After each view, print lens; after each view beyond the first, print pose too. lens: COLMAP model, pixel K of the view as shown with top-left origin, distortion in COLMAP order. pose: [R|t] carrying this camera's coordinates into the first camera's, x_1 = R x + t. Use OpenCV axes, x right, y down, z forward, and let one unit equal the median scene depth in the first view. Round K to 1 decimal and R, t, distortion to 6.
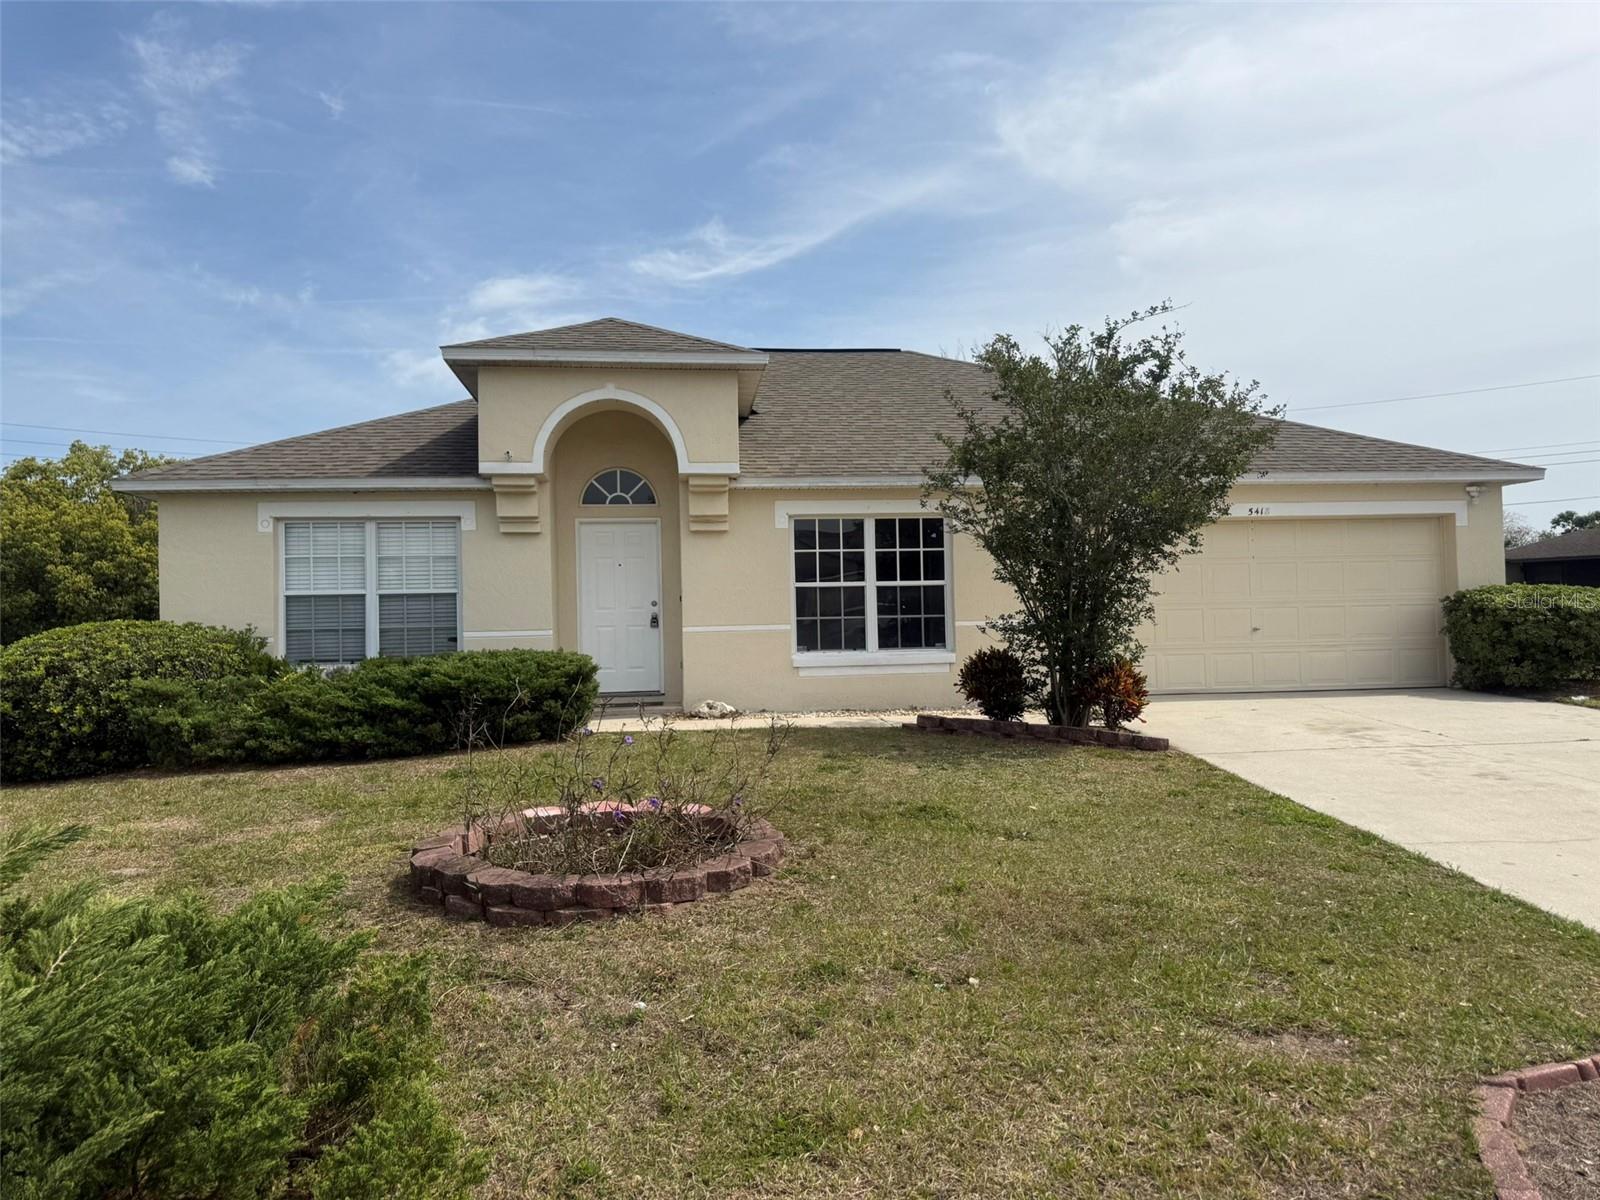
lens RADIAL K [[1127.3, 0, 812.6], [0, 1127.3, 616.7], [0, 0, 1]] dist [0.060929, -0.064223]
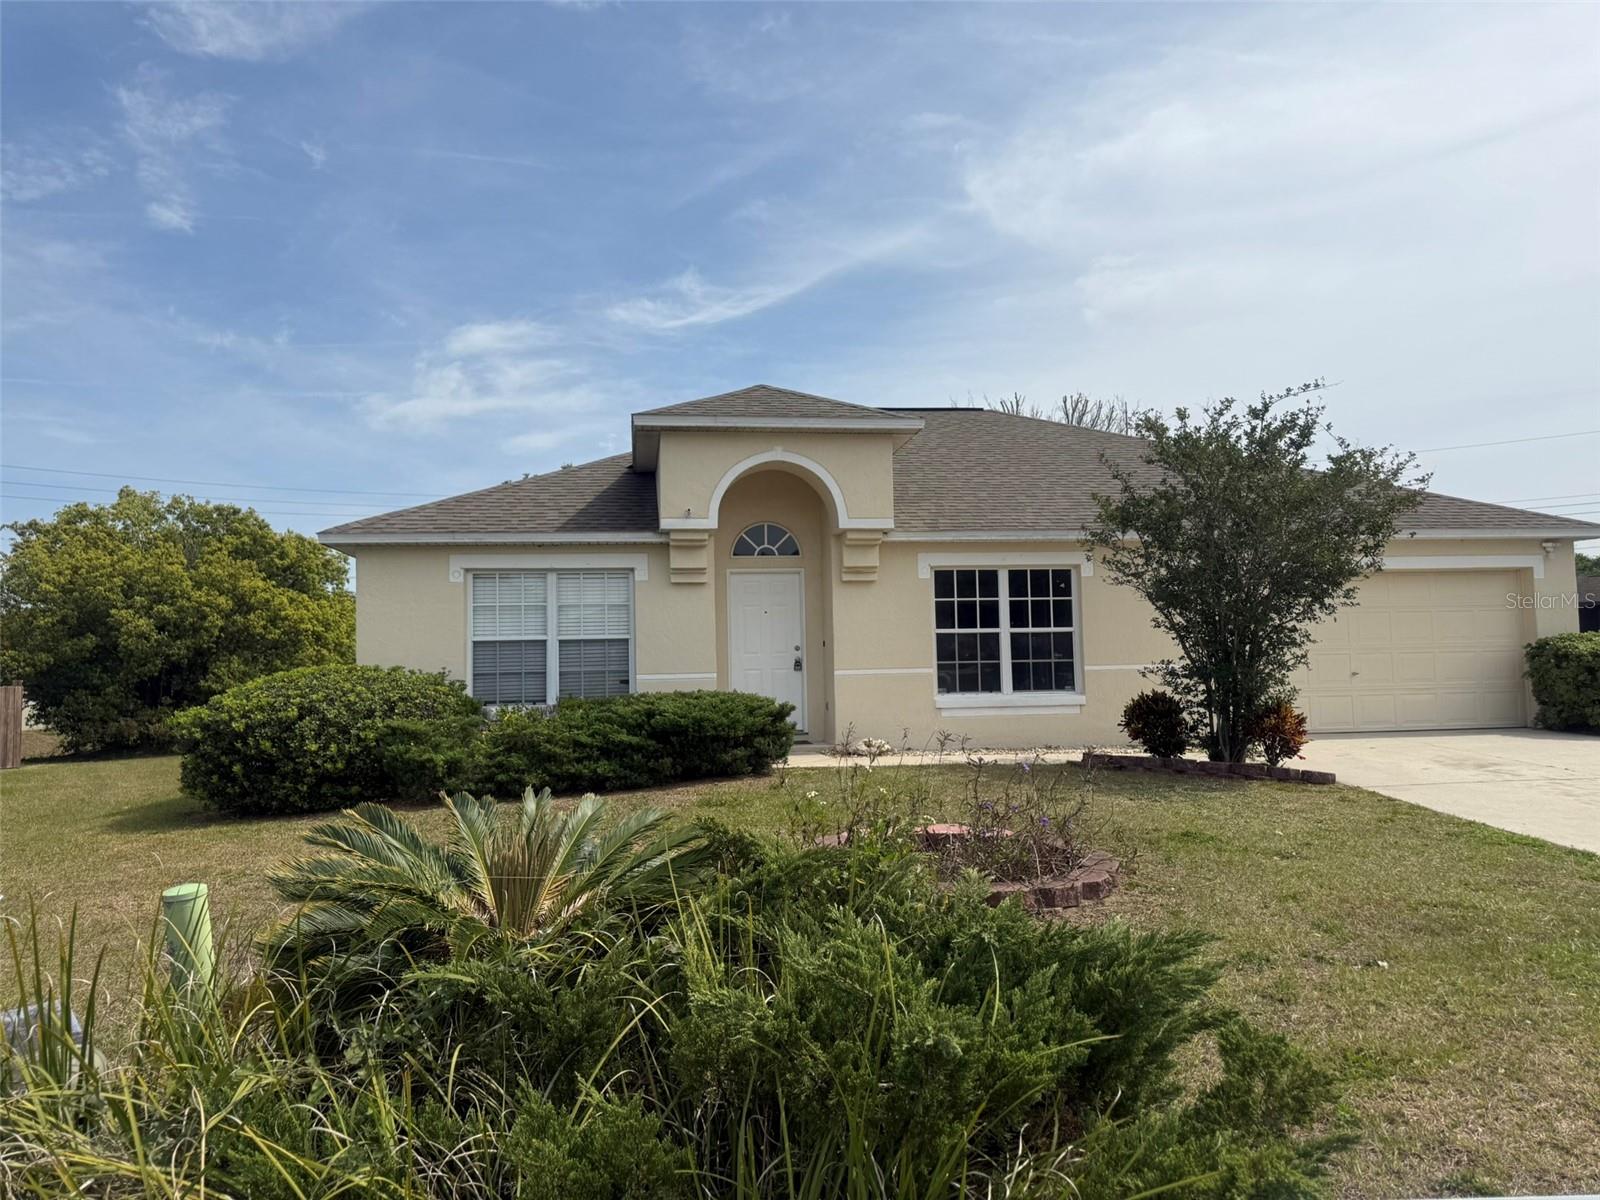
lens RADIAL K [[1127.3, 0, 803.9], [0, 1127.3, 603.2], [0, 0, 1]] dist [0.060929, -0.064223]
pose [[0.999658, 0.002473, 0.026049, -0.162940], [-0.001173, 0.998759, -0.049799, -0.001214], [-0.026140, 0.049752, 0.998419, -0.068178]]
